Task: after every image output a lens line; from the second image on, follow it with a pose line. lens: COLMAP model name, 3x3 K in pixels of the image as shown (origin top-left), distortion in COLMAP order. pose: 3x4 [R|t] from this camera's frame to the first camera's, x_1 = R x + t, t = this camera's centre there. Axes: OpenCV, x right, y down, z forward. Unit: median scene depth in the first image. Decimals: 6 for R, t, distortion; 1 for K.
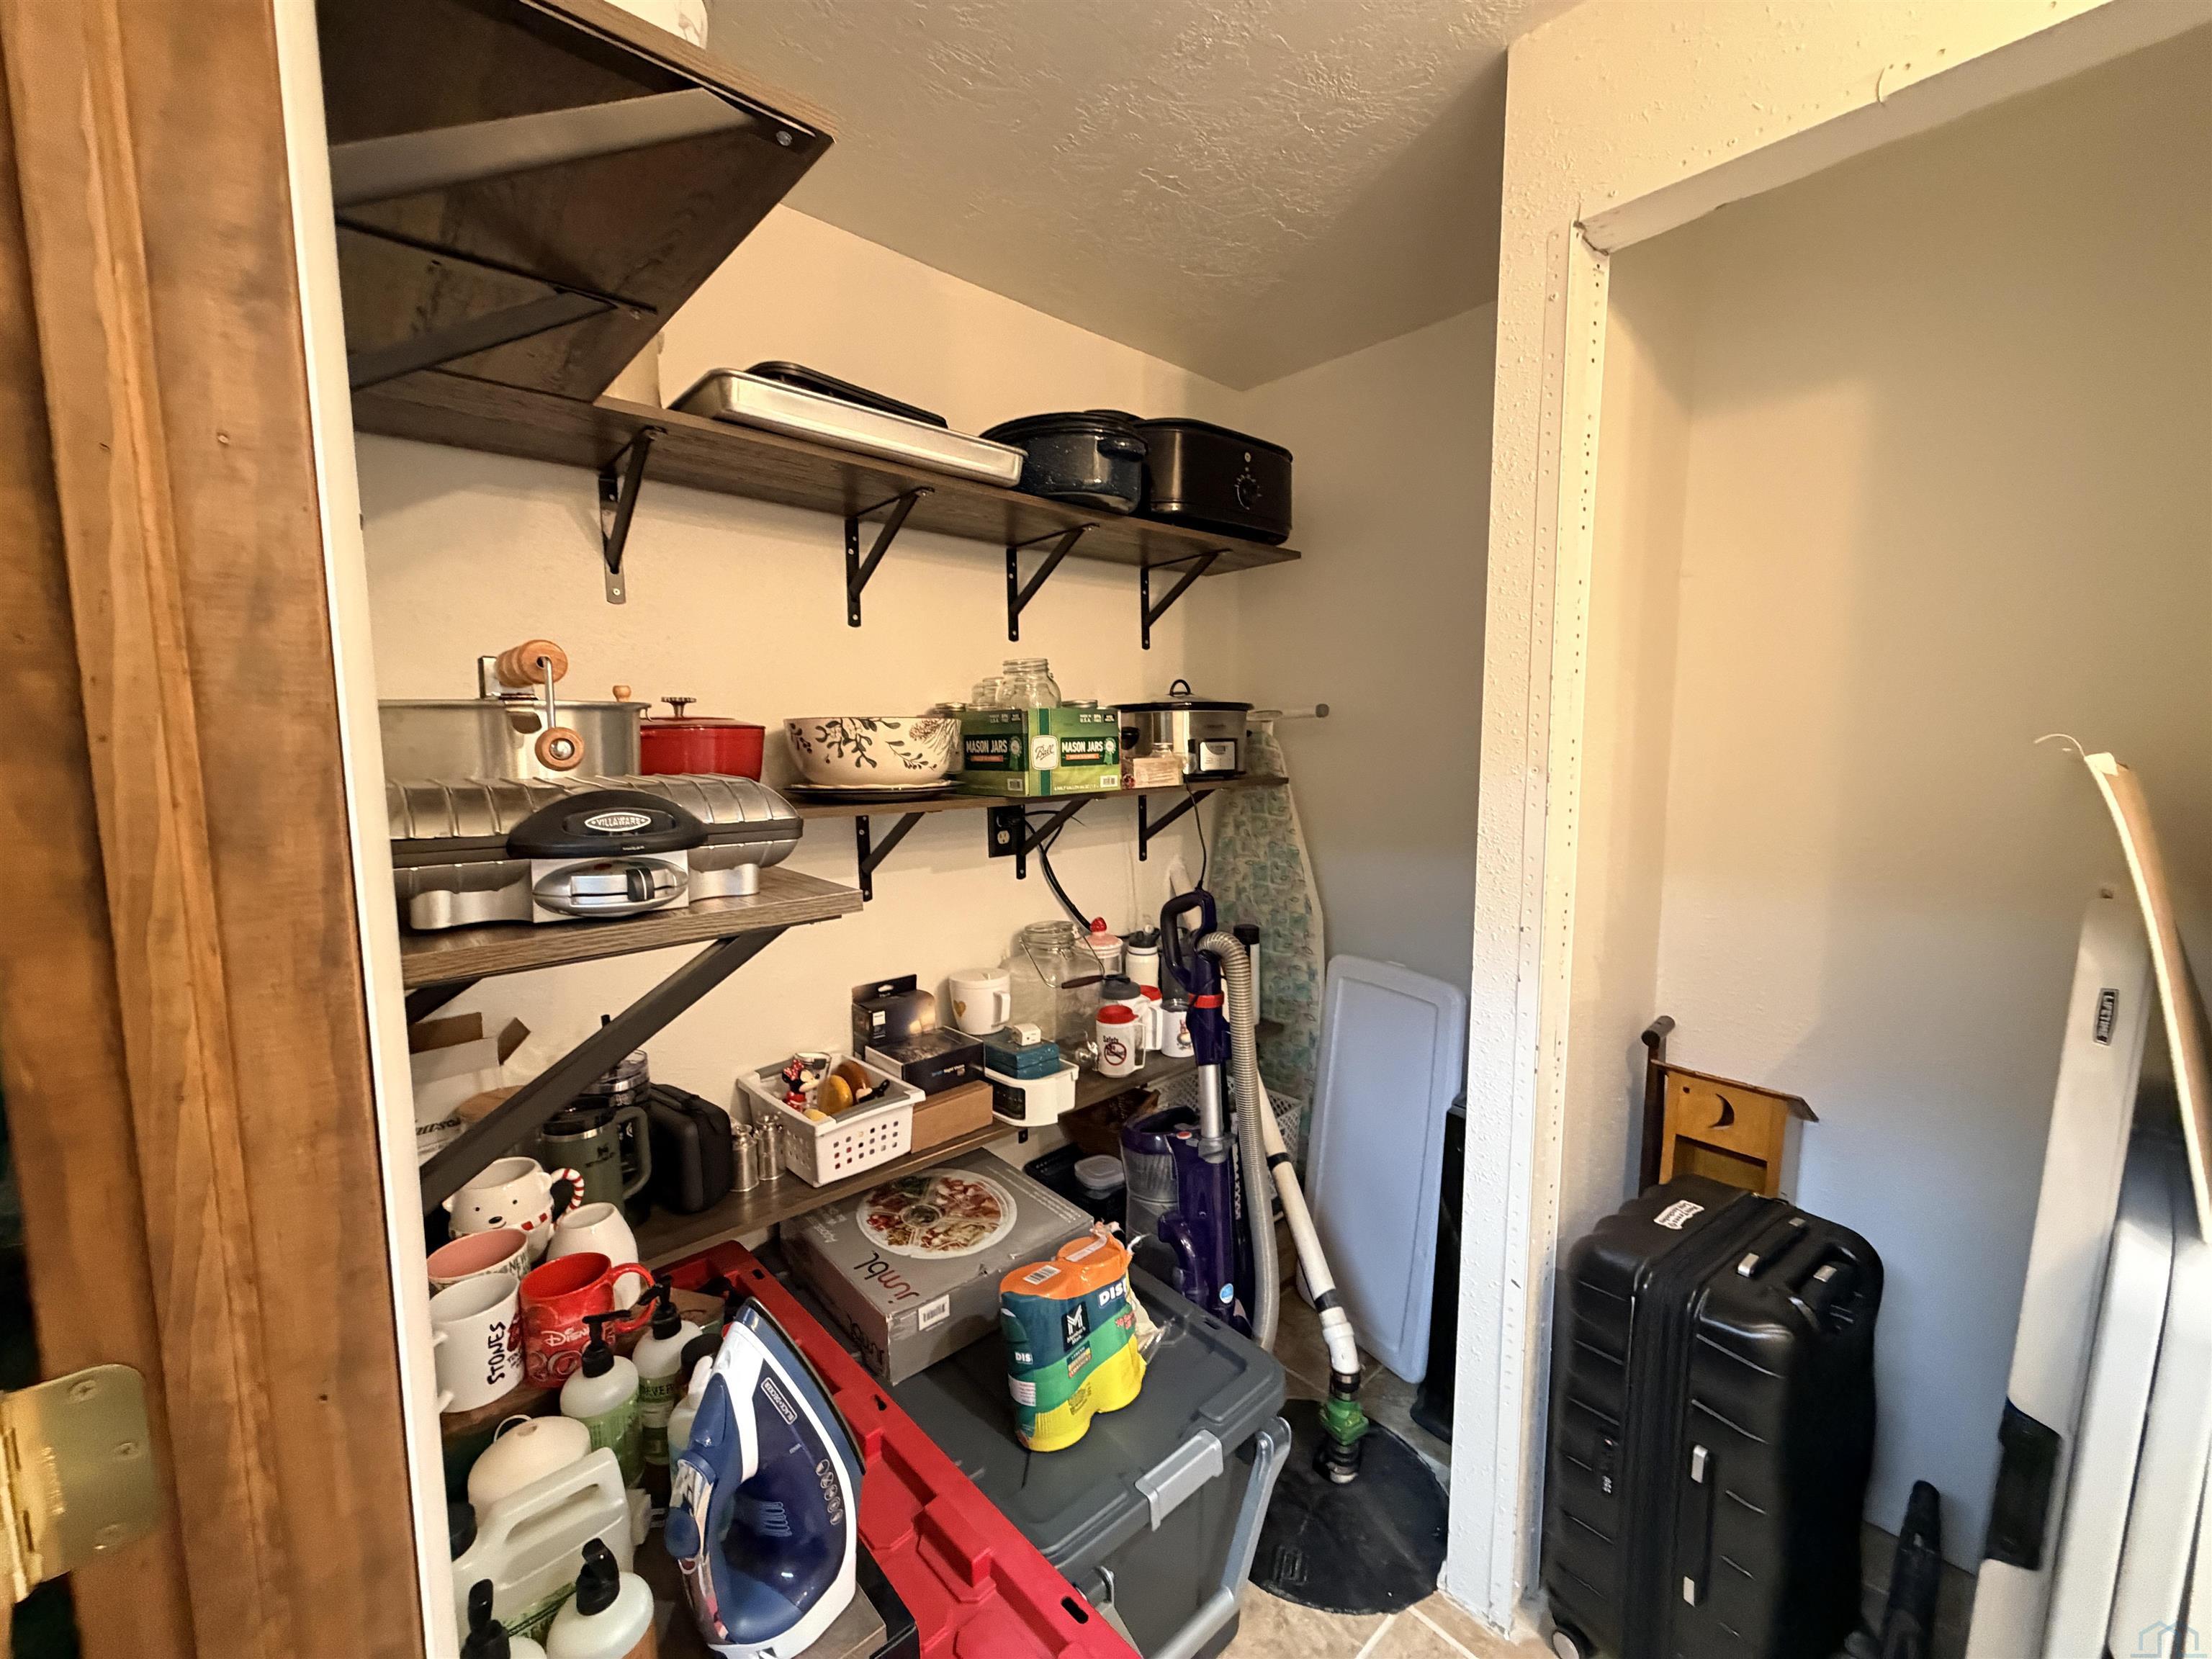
lens RADIAL K [[892.6, 0, 1106.6], [0, 892.6, 831.4], [0, 0, 1]] dist [-0.000743, -0.000369]
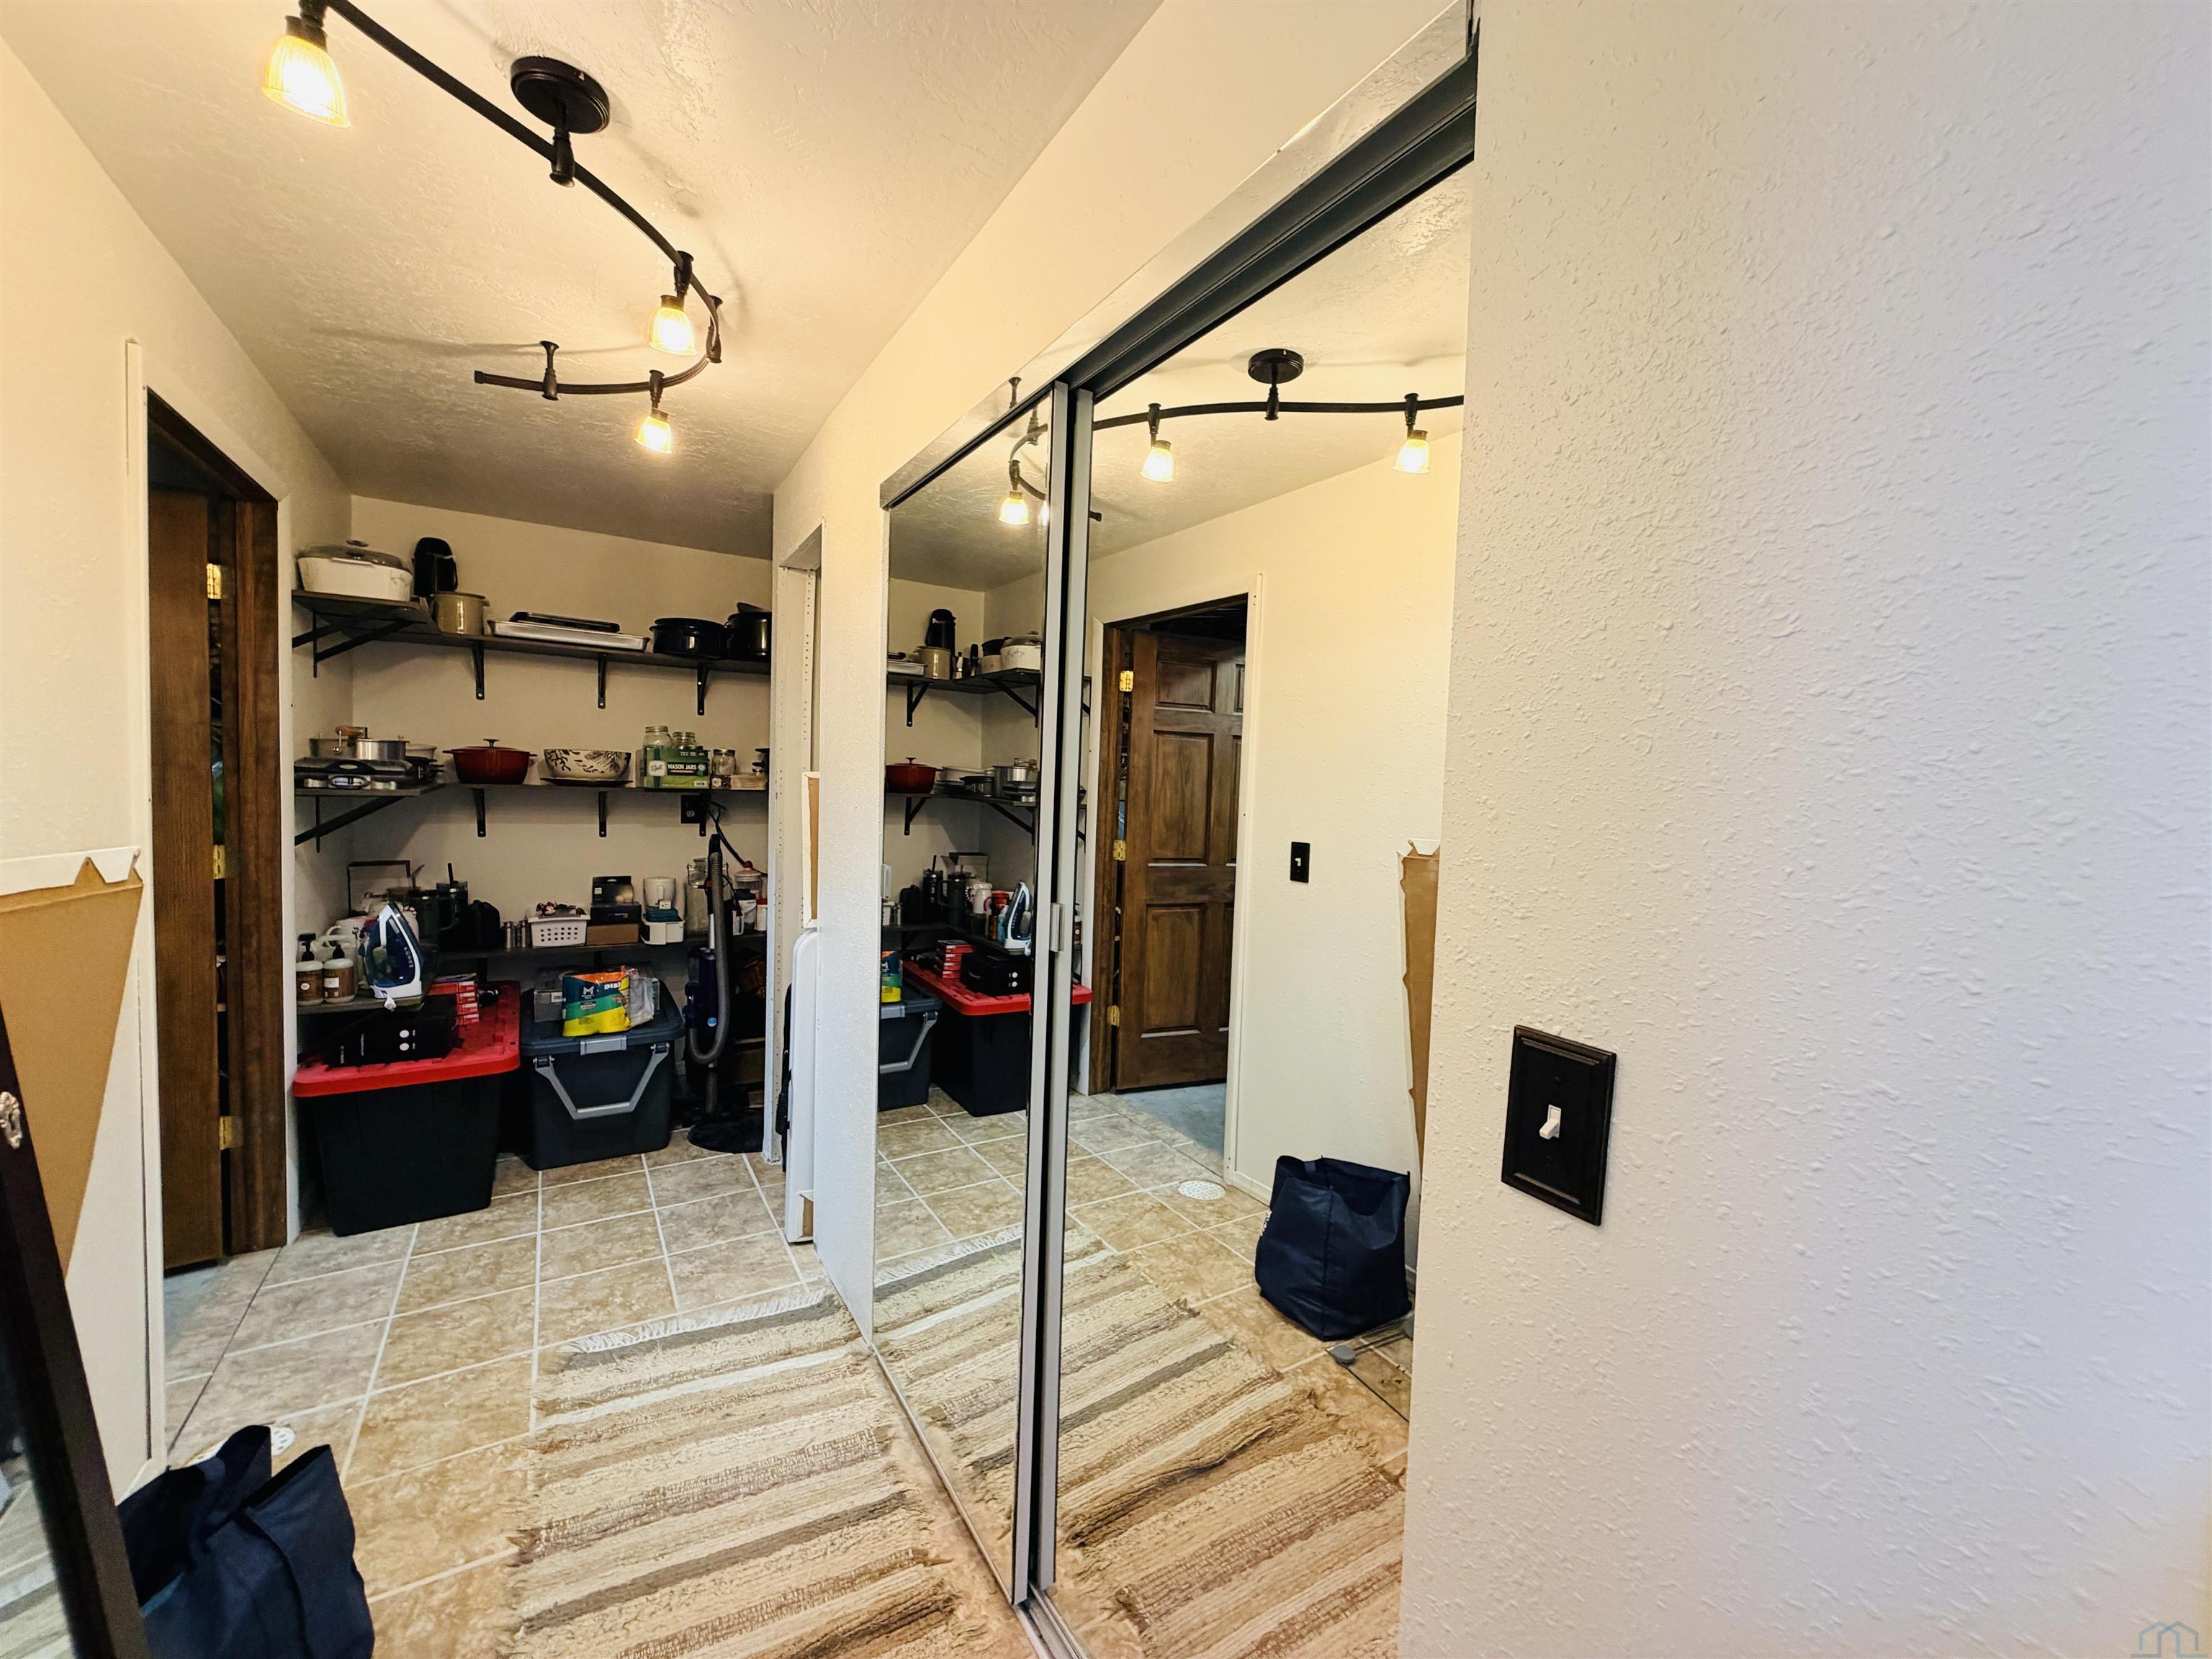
lens RADIAL K [[892.6, 0, 1104.6], [0, 892.6, 828.3], [0, 0, 1]] dist [-0.000743, -0.000369]
pose [[0.981318, 0.049060, -0.186032, 1.551129], [-0.059746, 0.996844, -0.052275, 0.117568], [0.182880, 0.062413, 0.981152, -1.032874]]
